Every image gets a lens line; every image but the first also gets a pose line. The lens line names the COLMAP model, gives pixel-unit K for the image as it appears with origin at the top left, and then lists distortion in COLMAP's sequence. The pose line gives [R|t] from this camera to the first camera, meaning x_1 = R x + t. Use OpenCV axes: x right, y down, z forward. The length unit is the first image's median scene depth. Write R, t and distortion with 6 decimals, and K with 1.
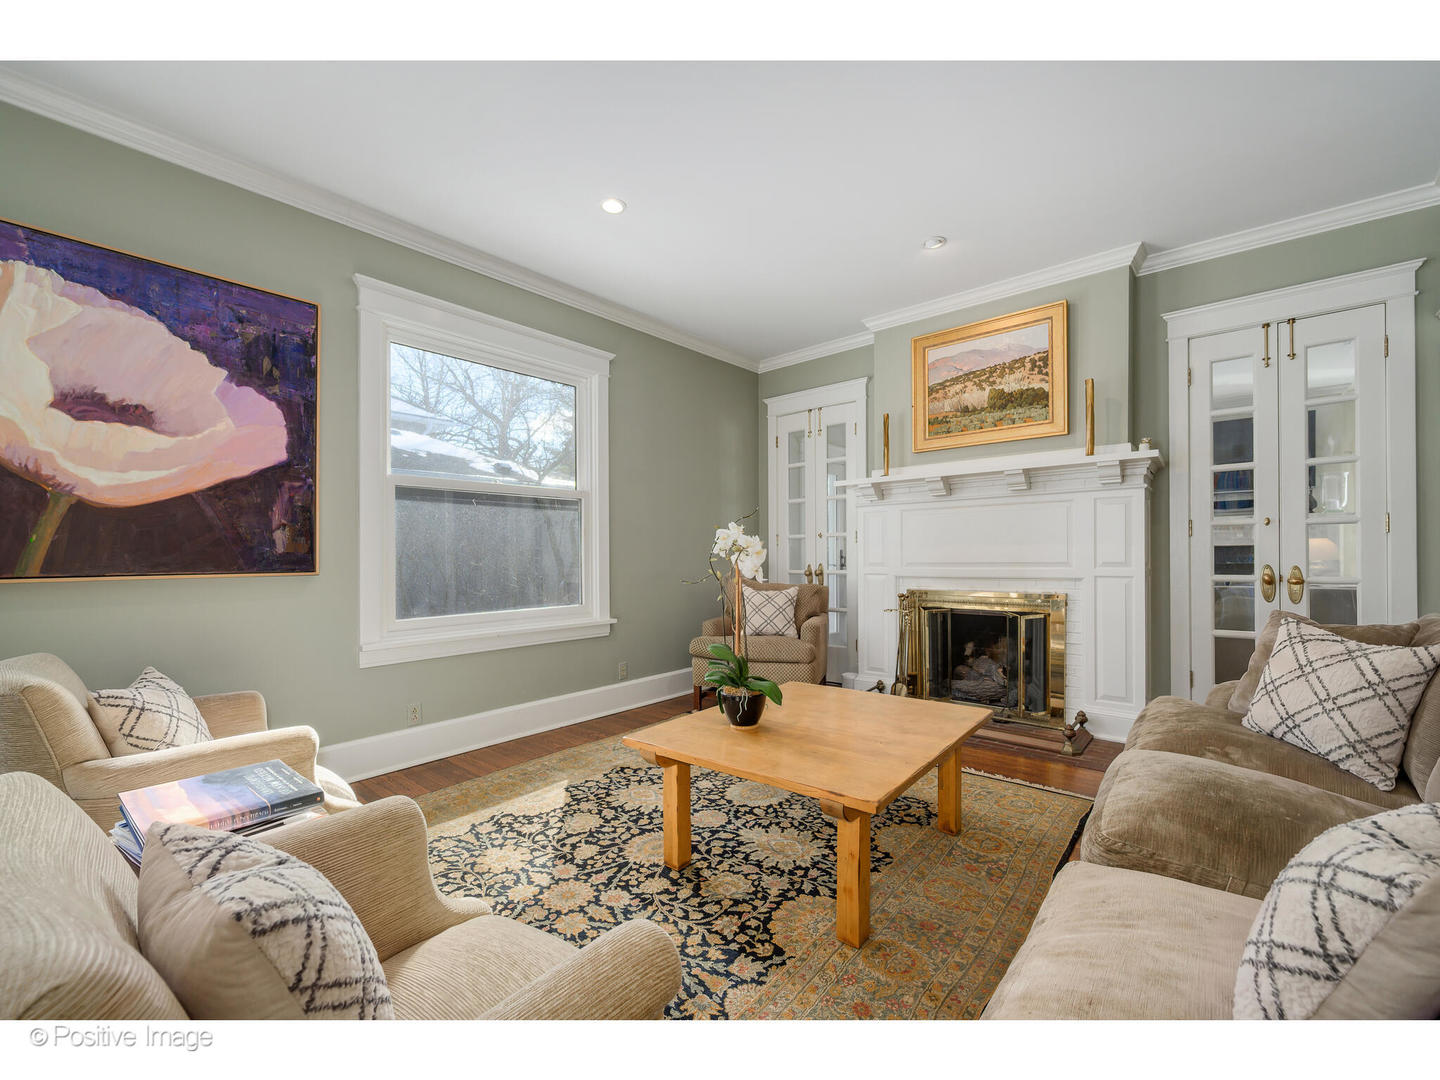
lens RADIAL K [[575.2, 0, 749.3], [0, 575.2, 548.1], [0, 0, 1]] dist [0.001097, 0.000392]
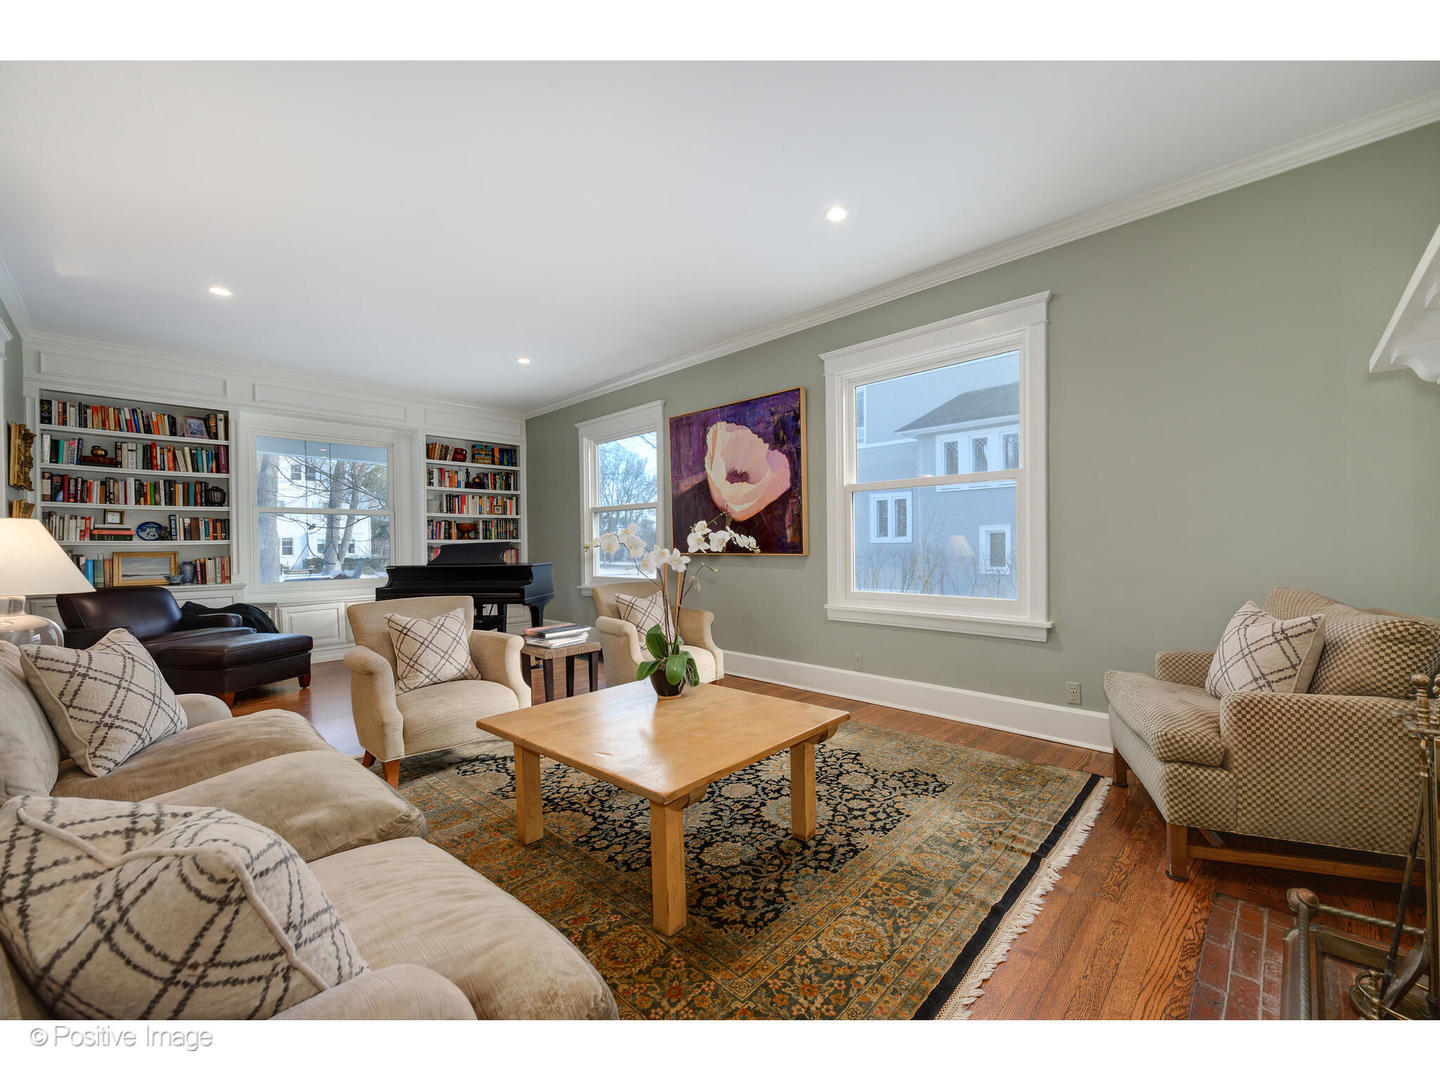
lens RADIAL K [[575.2, 0, 749.3], [0, 575.2, 548.1], [0, 0, 1]] dist [0.001097, 0.000392]
pose [[-0.038250, 0.020019, -0.999068, 0.949236], [0.020913, 0.999596, 0.019229, -0.010296], [0.999049, -0.020158, -0.038653, 1.004651]]
